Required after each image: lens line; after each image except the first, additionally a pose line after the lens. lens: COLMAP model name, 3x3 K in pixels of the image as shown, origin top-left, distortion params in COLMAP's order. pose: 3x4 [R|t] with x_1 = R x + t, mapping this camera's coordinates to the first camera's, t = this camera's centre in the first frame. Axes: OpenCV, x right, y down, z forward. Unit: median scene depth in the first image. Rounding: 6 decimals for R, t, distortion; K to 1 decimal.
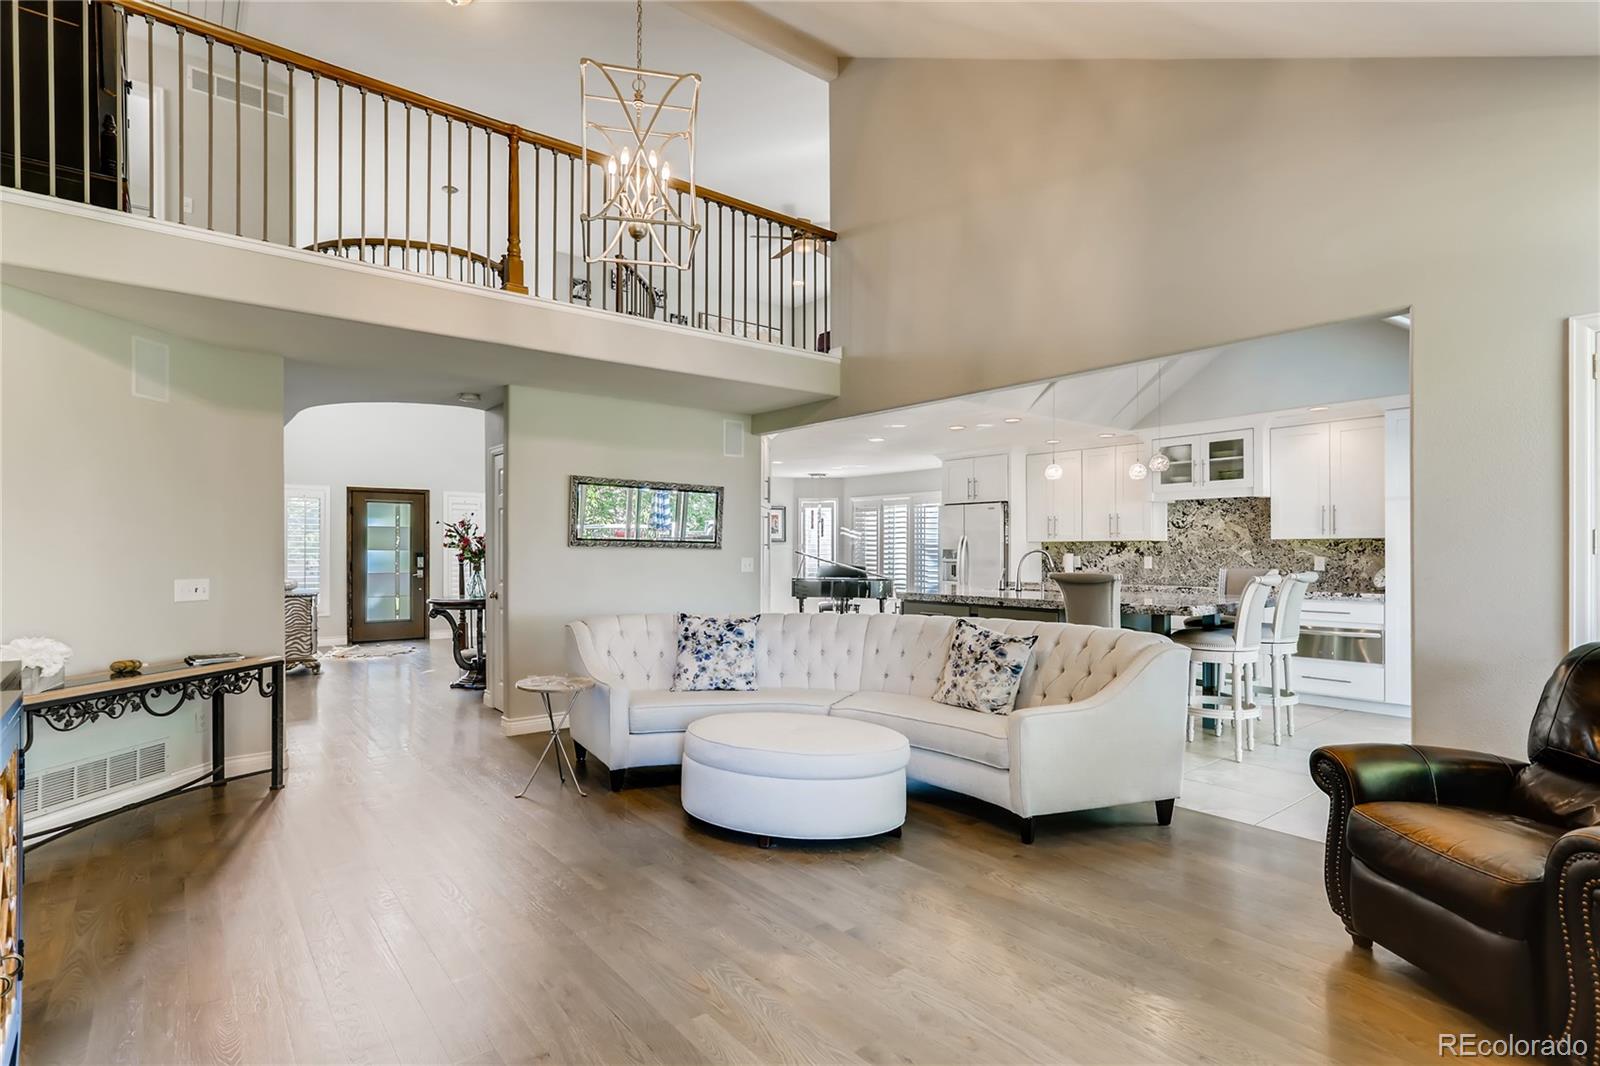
lens RADIAL K [[775.4, 0, 800.6], [0, 775.4, 546.2], [0, 0, 1]] dist [-0.013807, -0.001058]
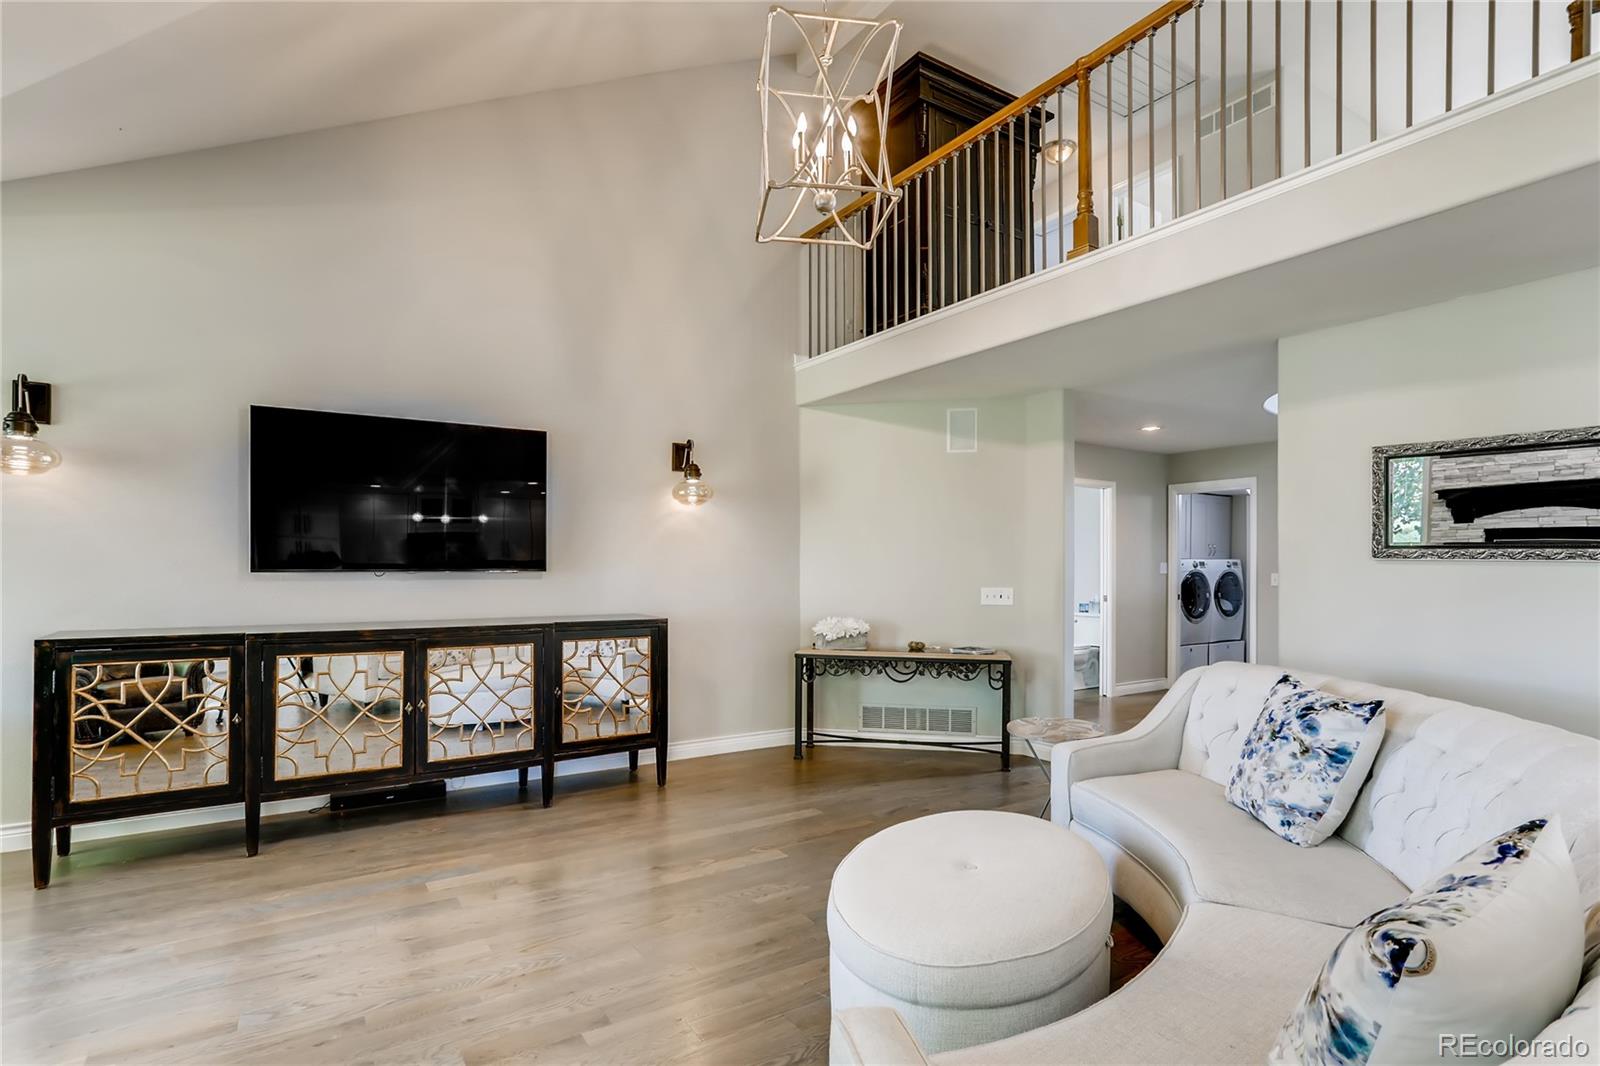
lens RADIAL K [[775.4, 0, 787.6], [0, 775.4, 561.4], [0, 0, 1]] dist [-0.013807, -0.001058]
pose [[-0.087184, -0.003457, -0.996186, 0.529546], [0.004151, 0.999984, -0.003833, 0.003645], [0.996184, -0.004469, -0.087168, 0.806847]]
